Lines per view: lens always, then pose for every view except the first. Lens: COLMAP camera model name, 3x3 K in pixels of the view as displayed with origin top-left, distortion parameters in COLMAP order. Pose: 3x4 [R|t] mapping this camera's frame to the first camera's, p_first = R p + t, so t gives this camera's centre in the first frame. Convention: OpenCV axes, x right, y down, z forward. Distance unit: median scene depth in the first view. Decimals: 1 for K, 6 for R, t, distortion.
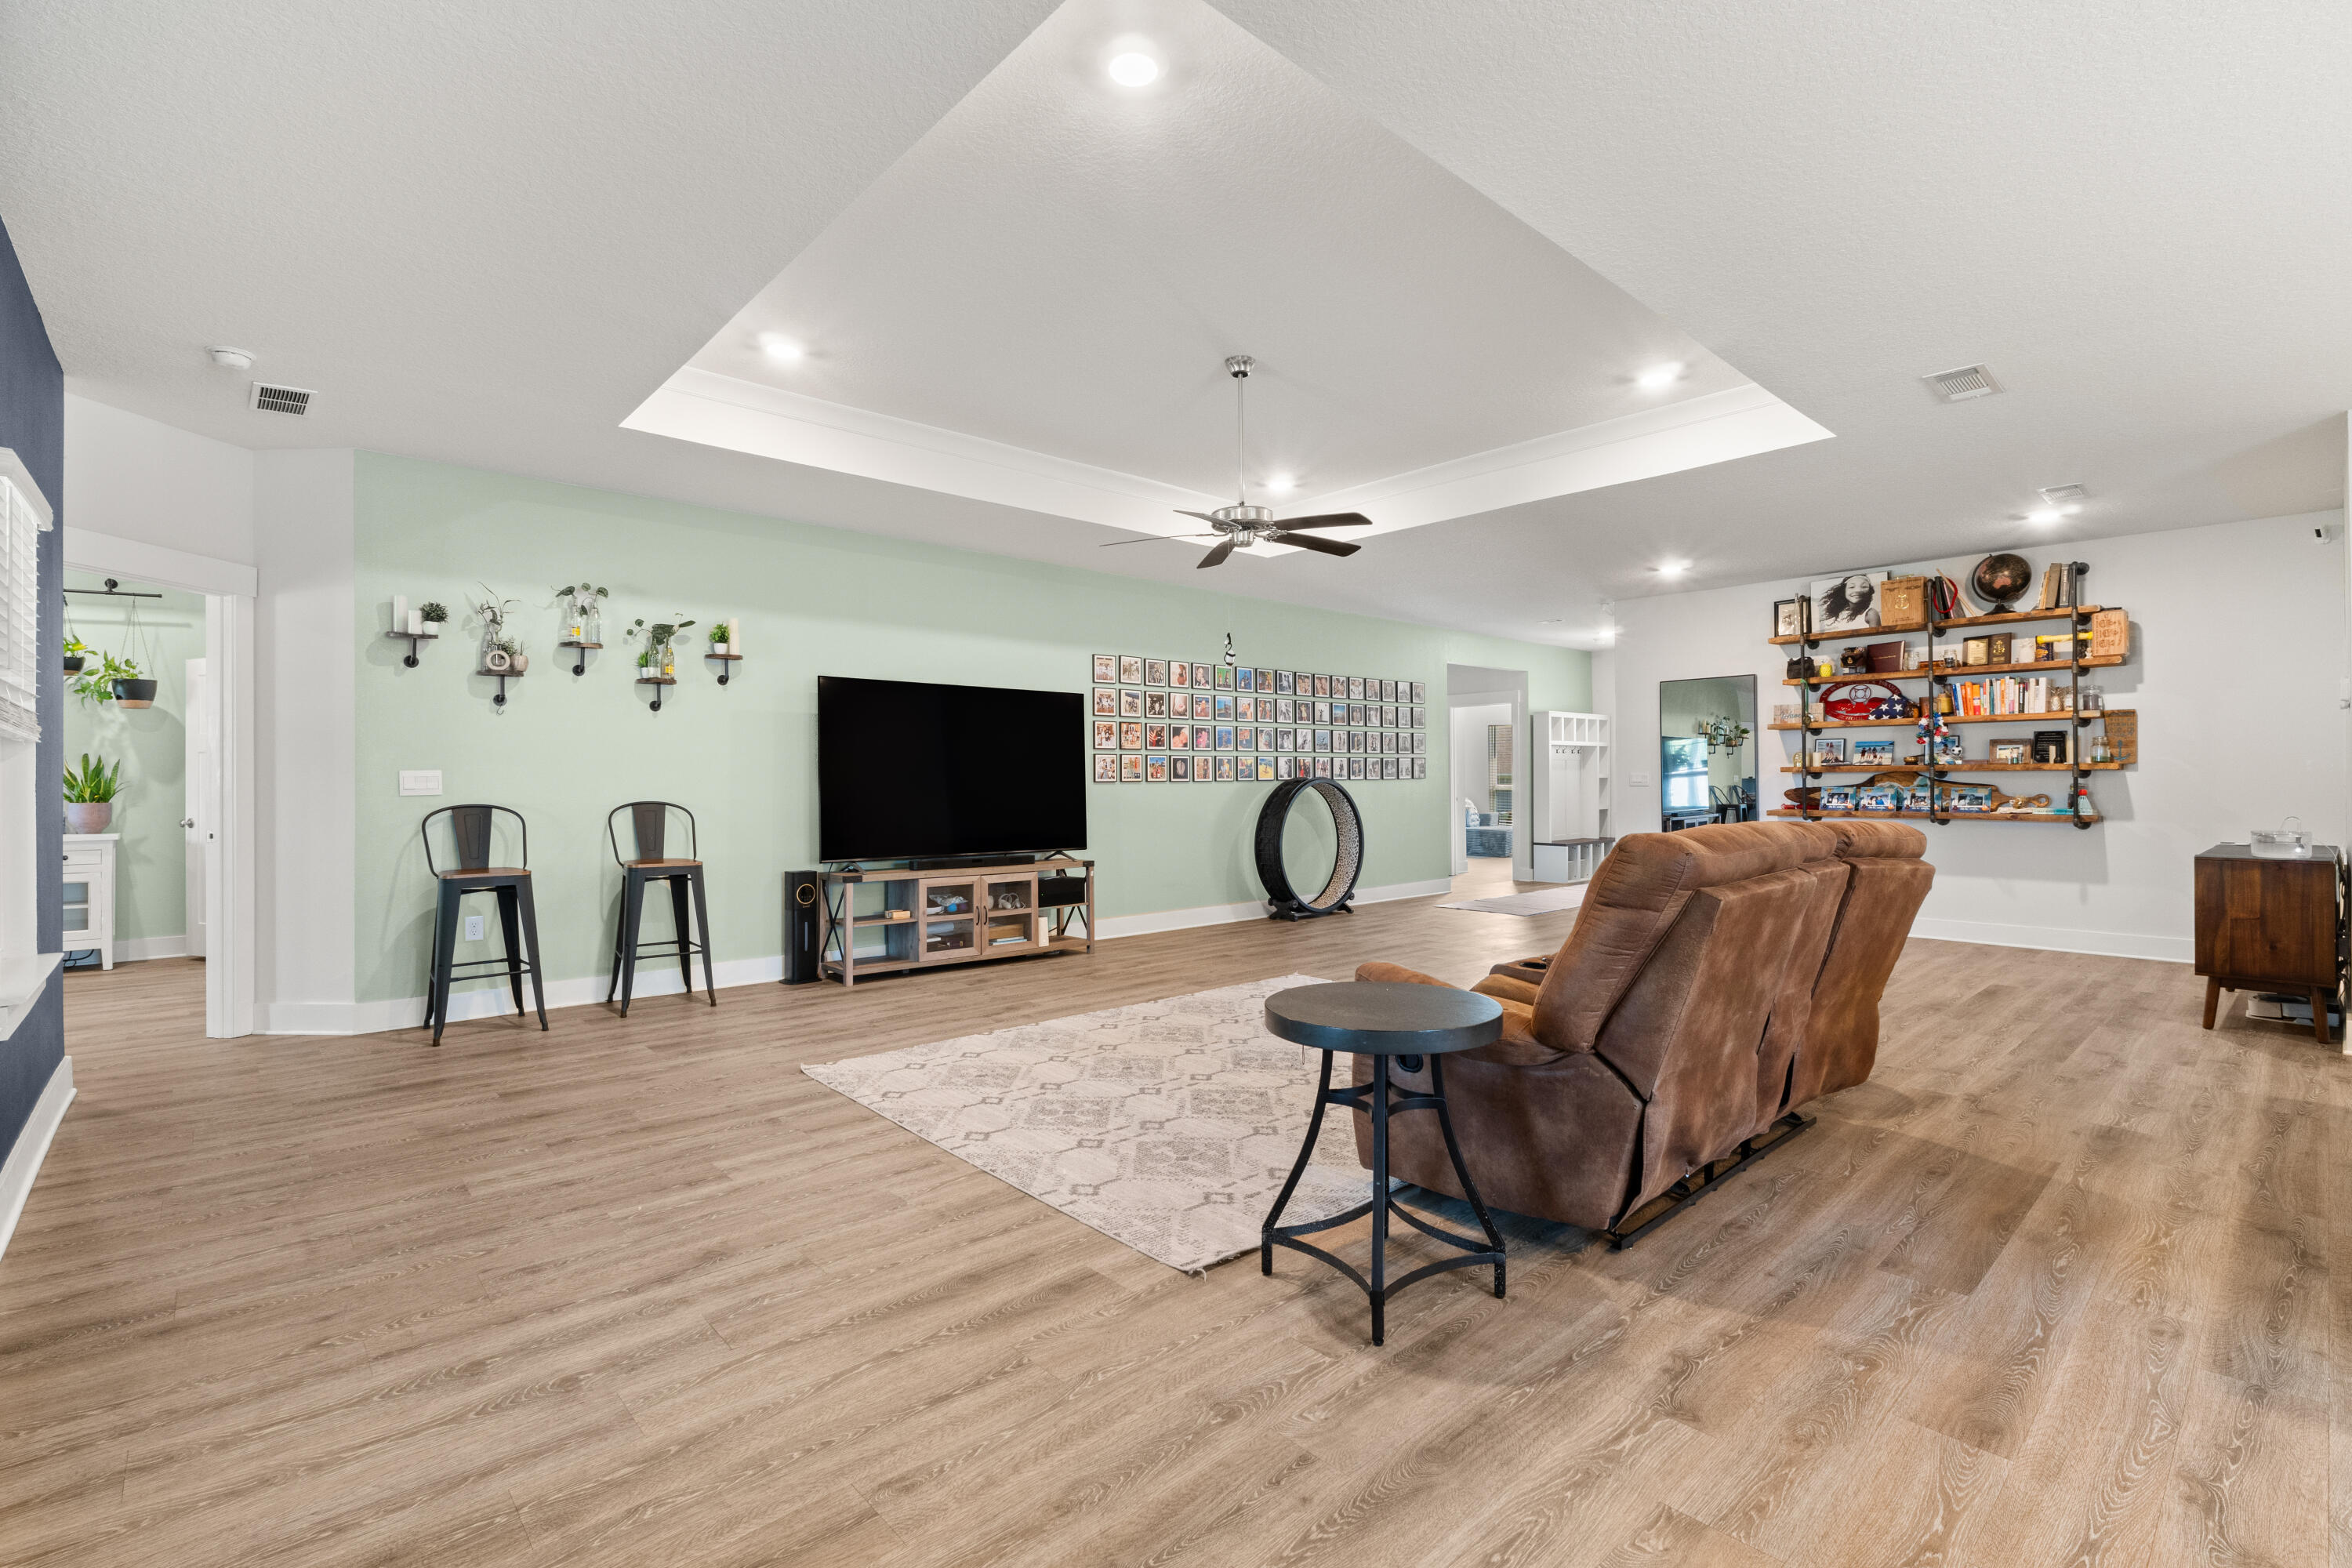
lens RADIAL K [[1057.5, 0, 1169.6], [0, 1057.5, 796.0], [0, 0, 1]] dist [-0.010859, 0.000530]
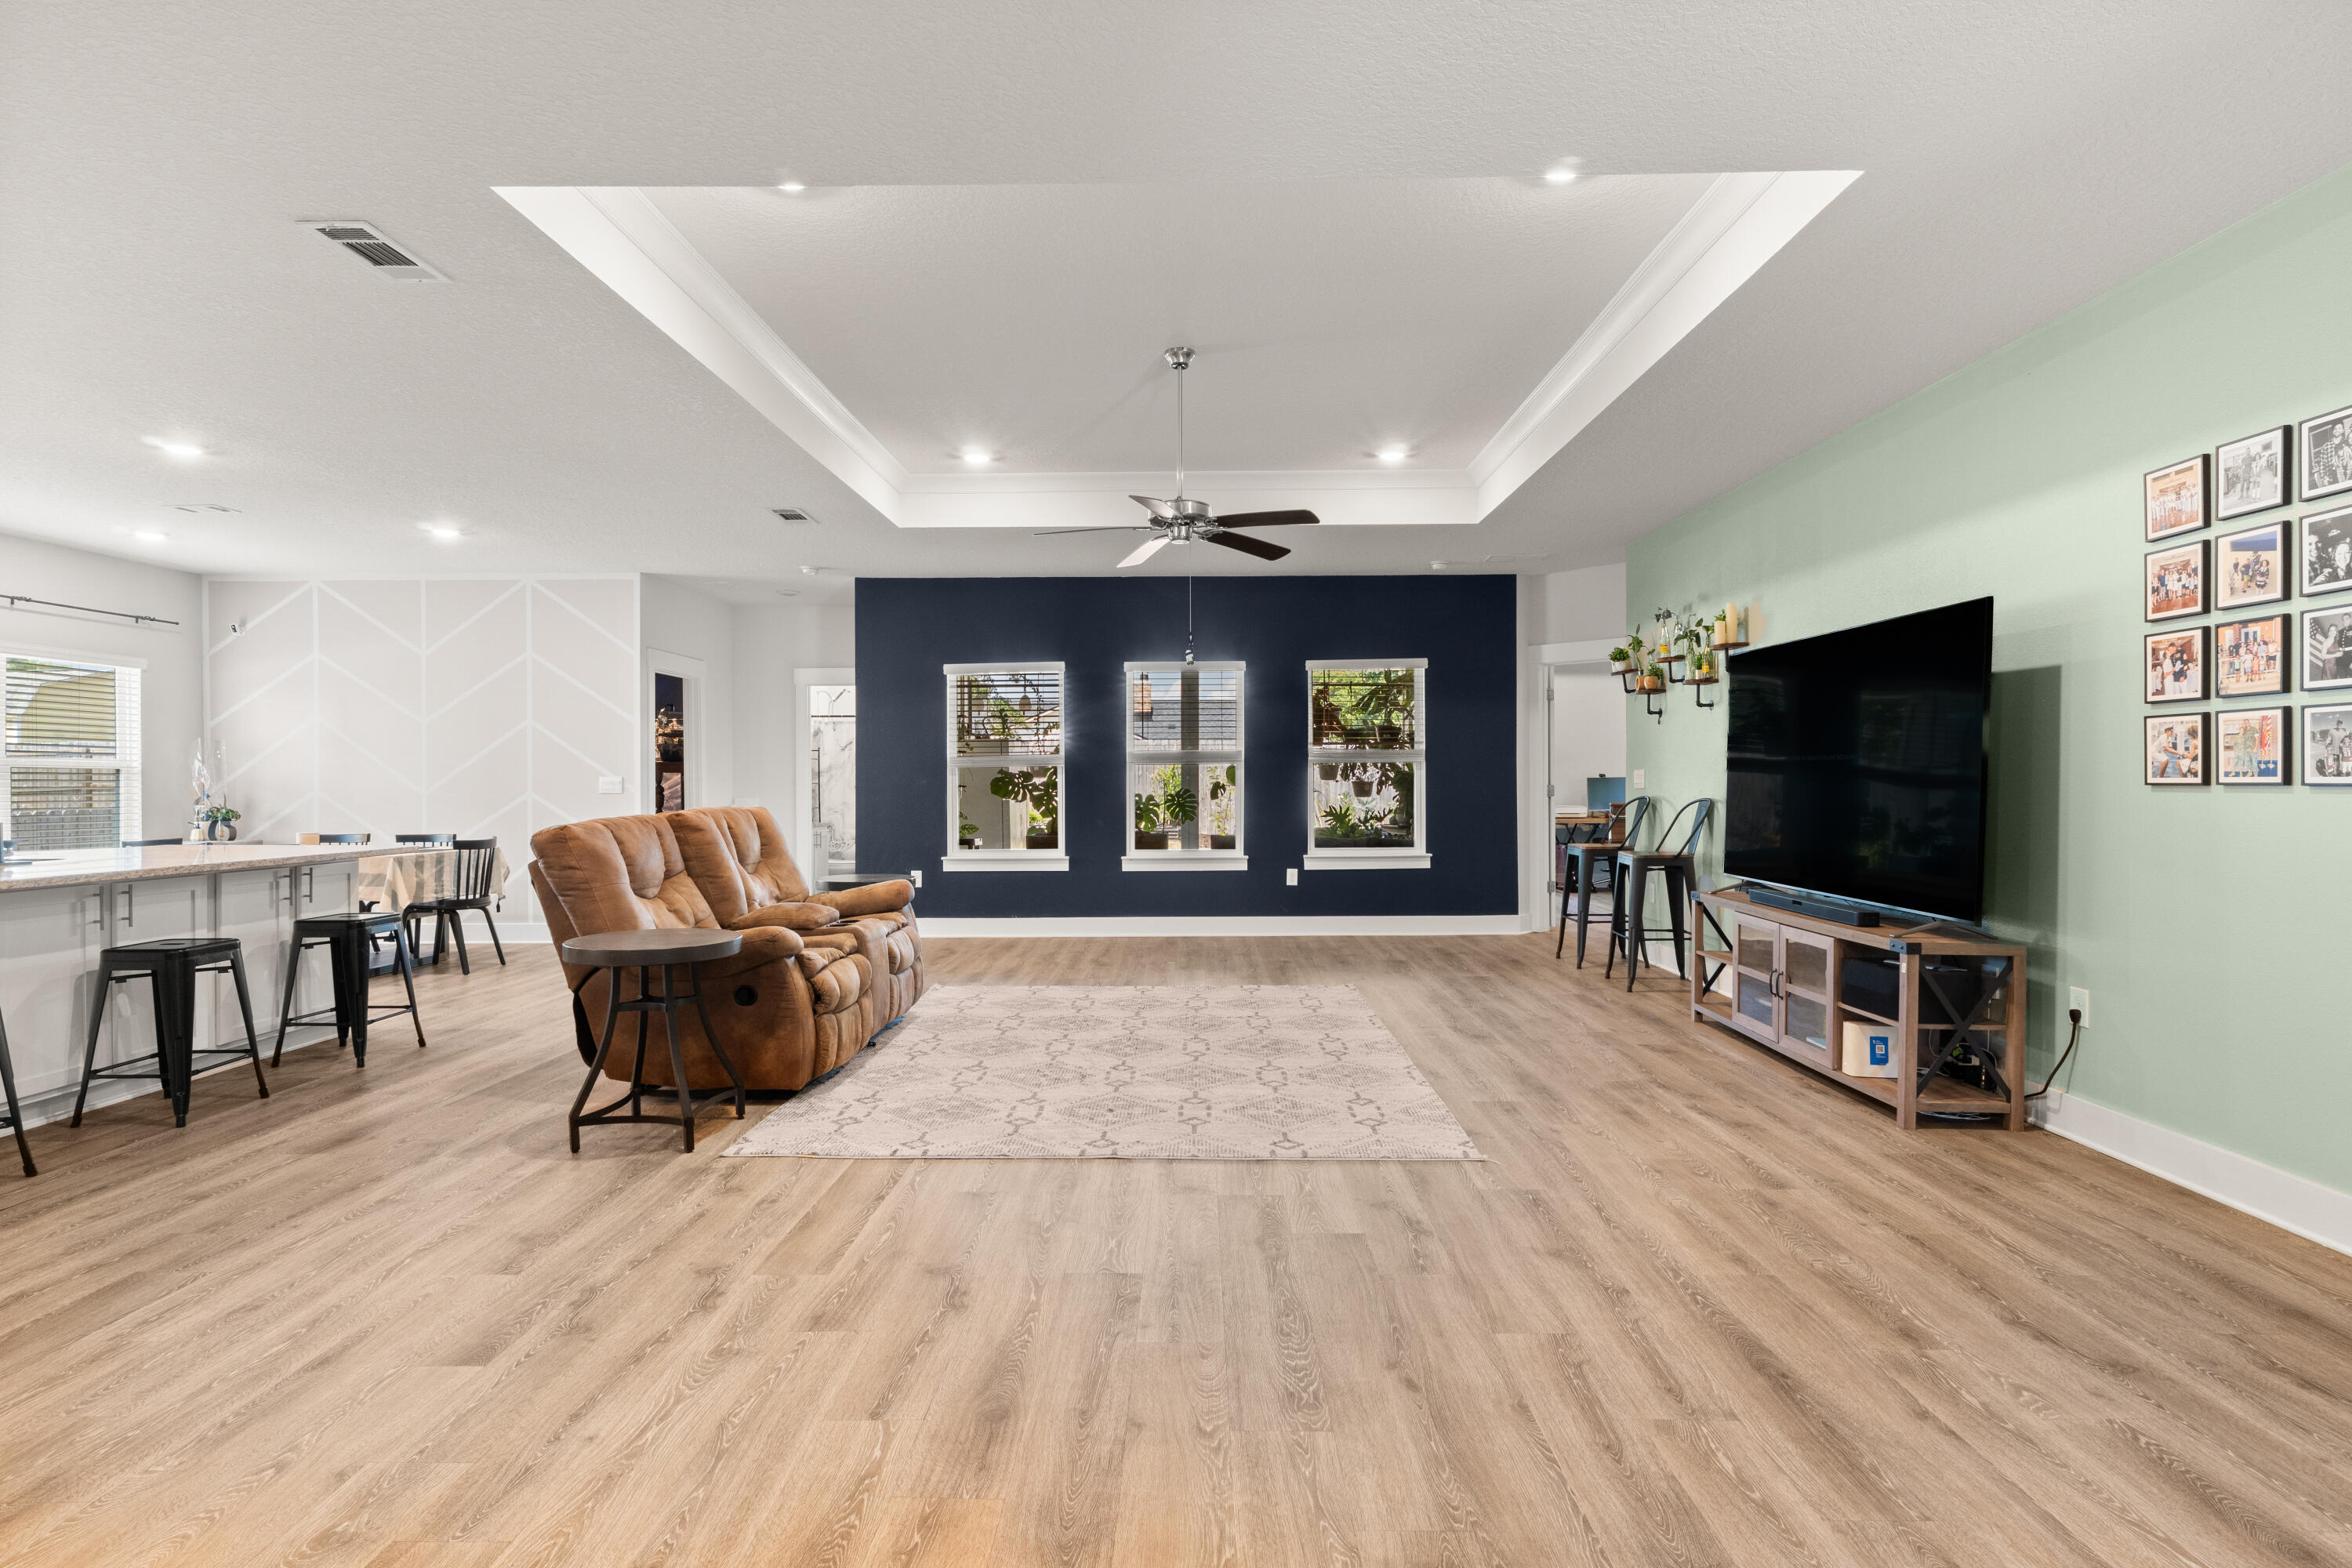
lens RADIAL K [[1152.2, 0, 1176.3], [0, 1152.2, 777.8], [0, 0, 1]] dist [-0.002395, 0.000694]
pose [[-0.677747, 0.006068, -0.735270, 0.858421], [-0.006407, 0.999879, 0.014158, -0.033408], [0.735267, 0.014307, -0.677626, 1.727111]]
